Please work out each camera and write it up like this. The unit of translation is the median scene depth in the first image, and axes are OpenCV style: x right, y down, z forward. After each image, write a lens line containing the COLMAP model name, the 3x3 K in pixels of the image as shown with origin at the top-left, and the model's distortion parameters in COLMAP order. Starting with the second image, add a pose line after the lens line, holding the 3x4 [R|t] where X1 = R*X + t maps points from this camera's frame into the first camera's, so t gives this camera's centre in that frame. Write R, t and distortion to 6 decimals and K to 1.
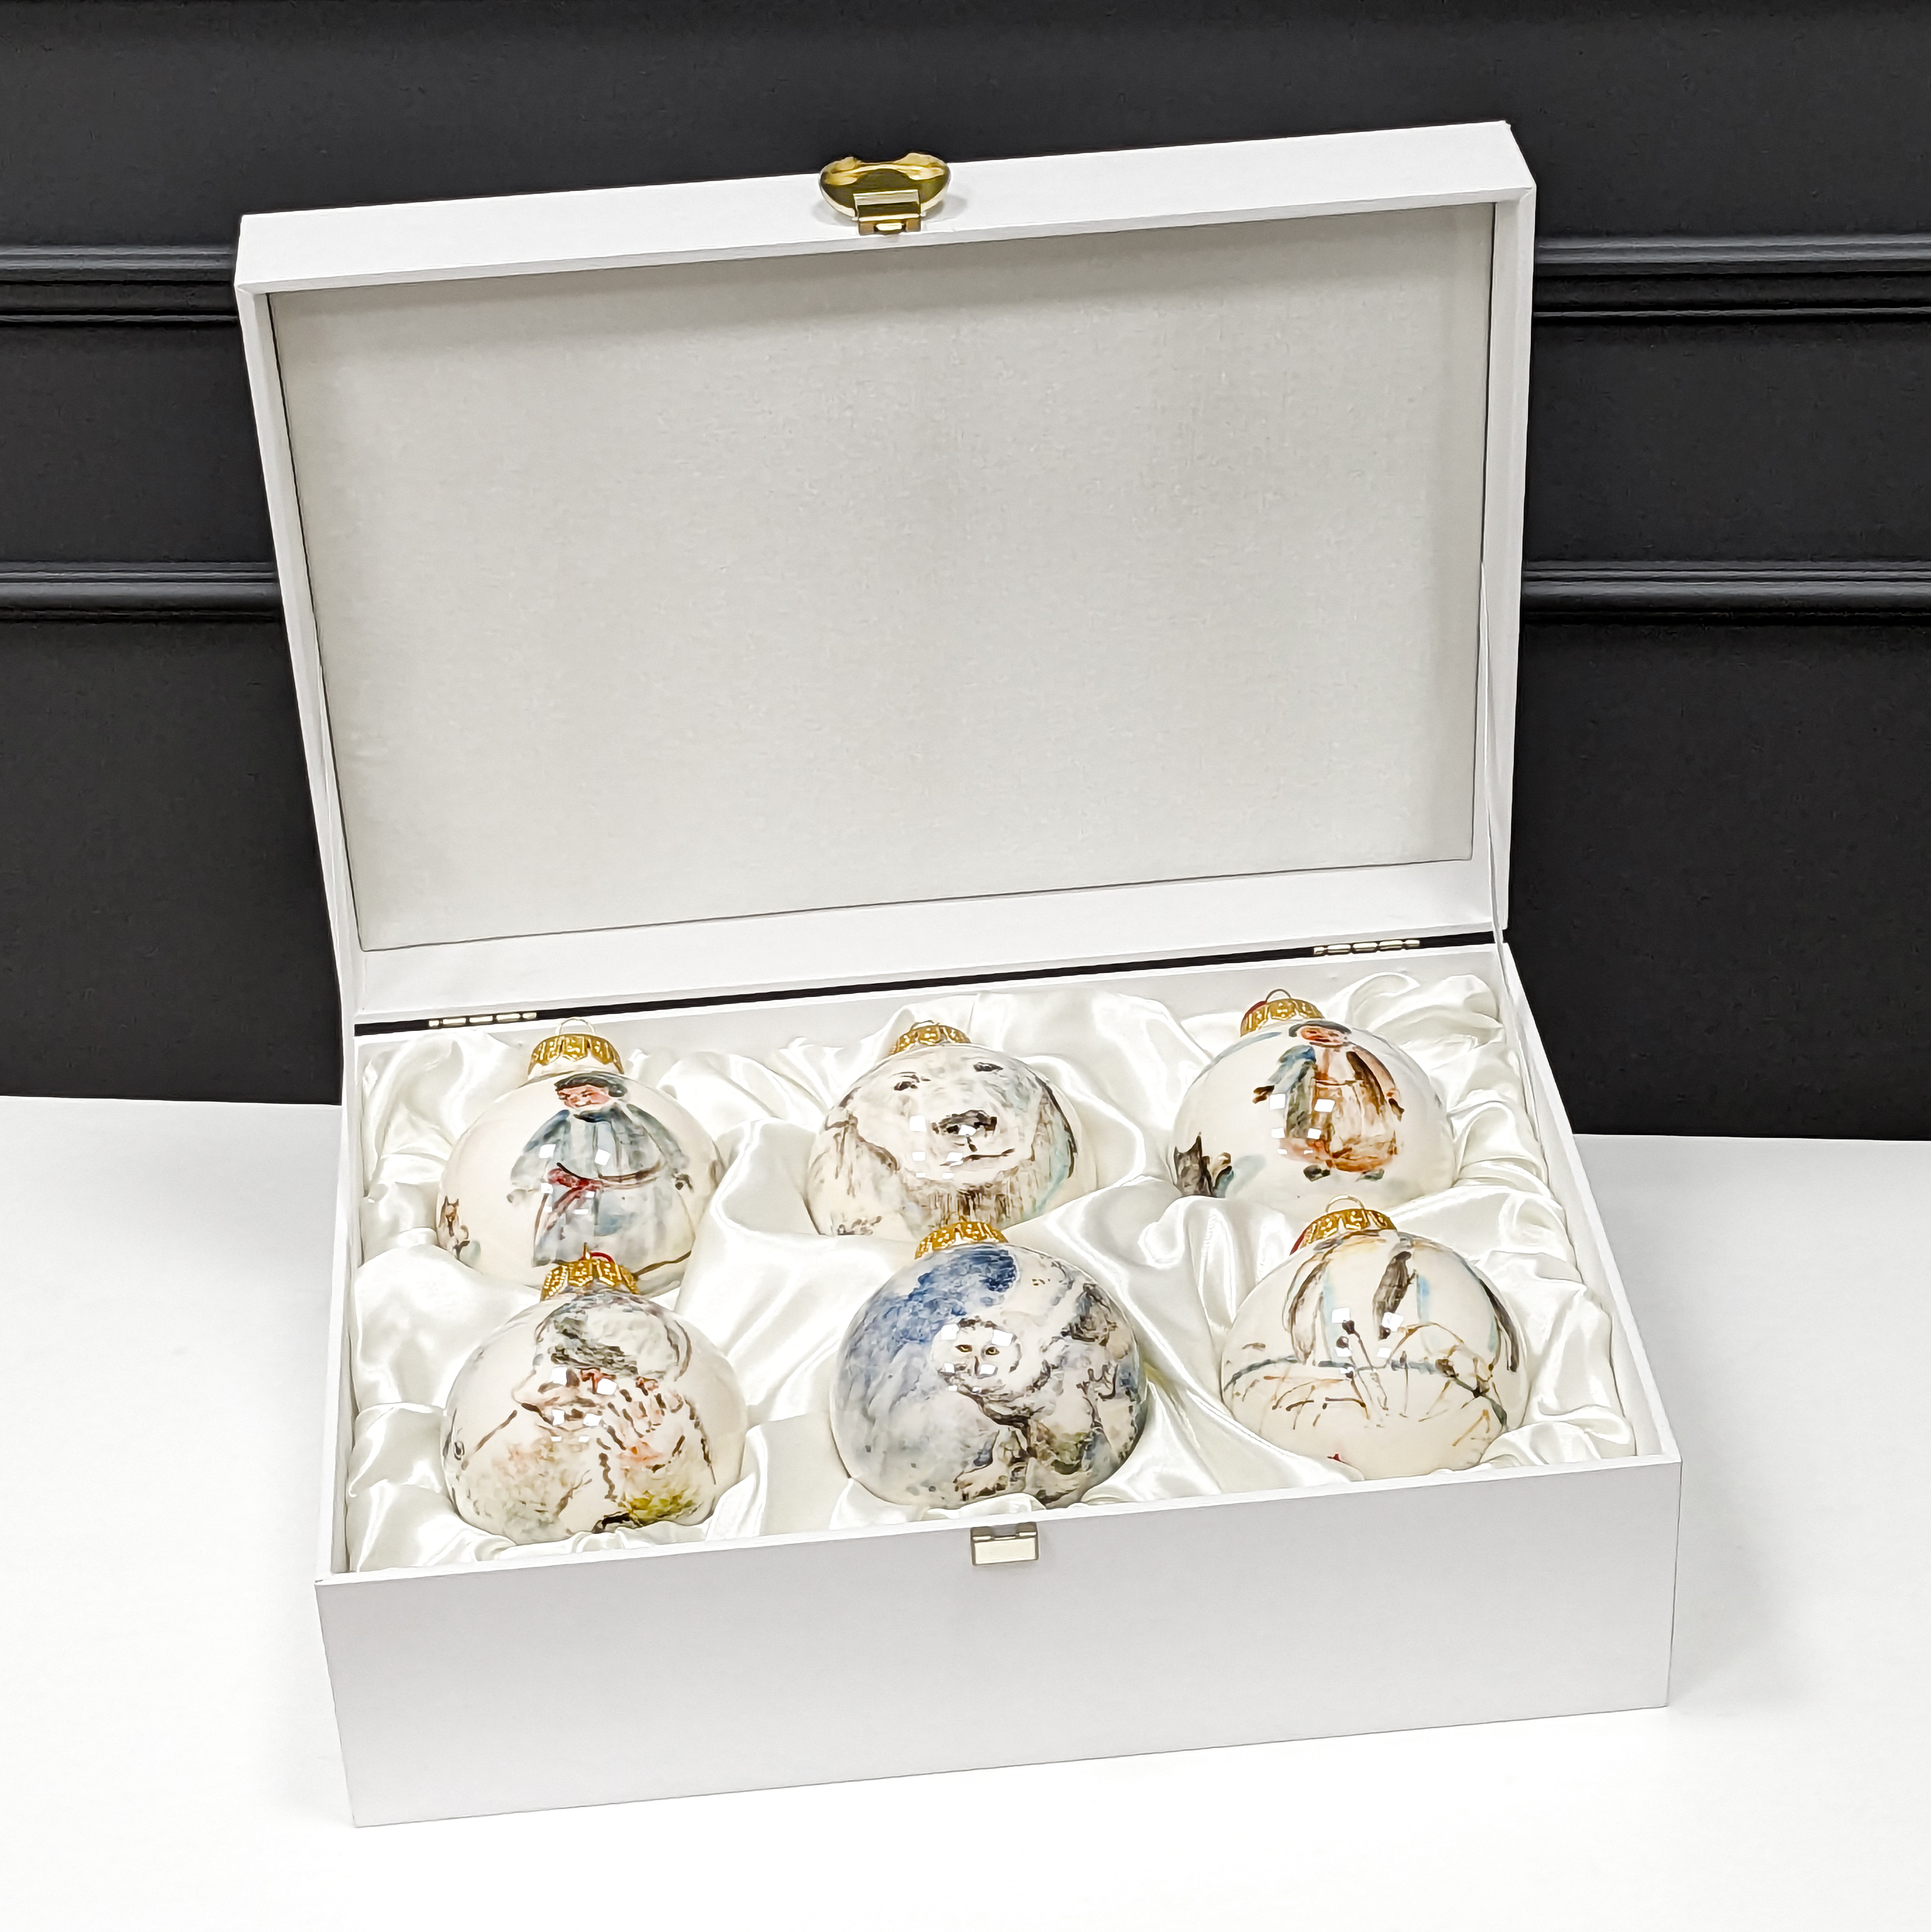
lens RADIAL K [[4069.6, 0, 965.5], [0, 4069.6, 966.0], [0, 0, 1]] dist [0.133079, -0.069948]
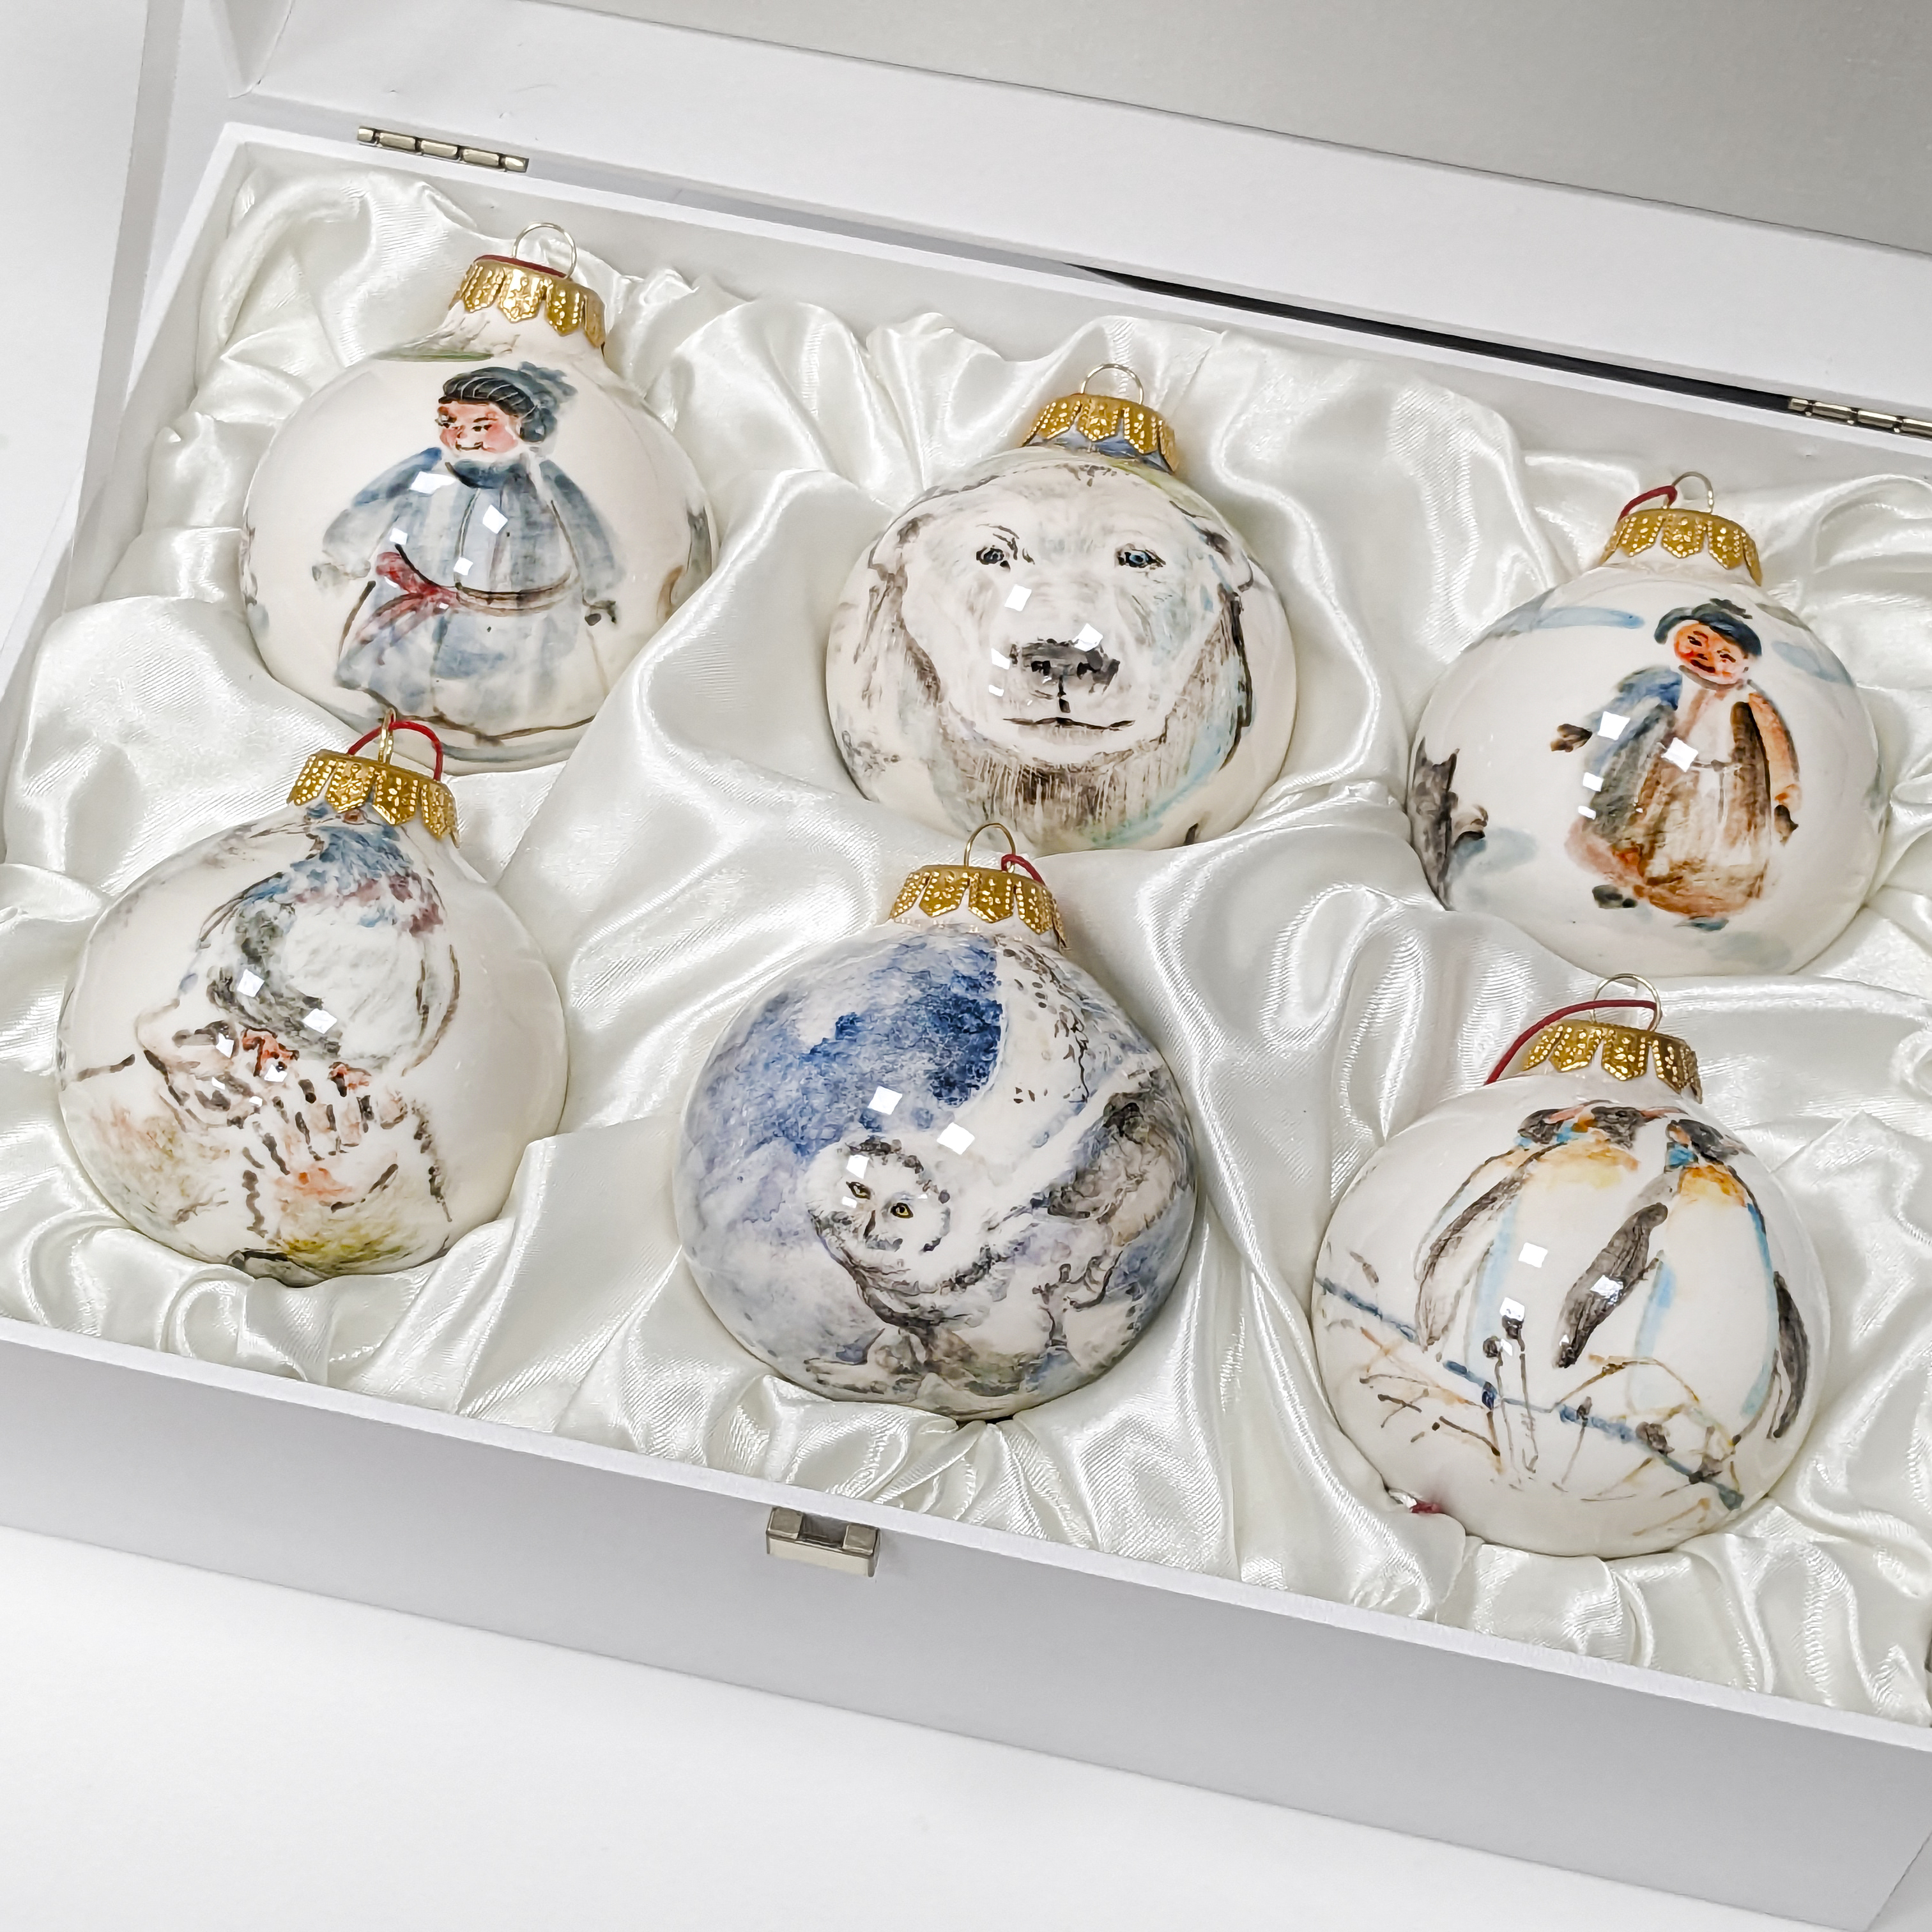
lens RADIAL K [[4069.9, 0, 1000.8], [0, 4069.9, 966.7], [0, 0, 1]] dist [0.133079, -0.069948]
pose [[0.954278, 0.285568, -0.088338, 0.060615], [-0.224730, 0.880253, 0.417912, -0.180998], [0.197103, -0.378952, 0.904182, 0.474801]]
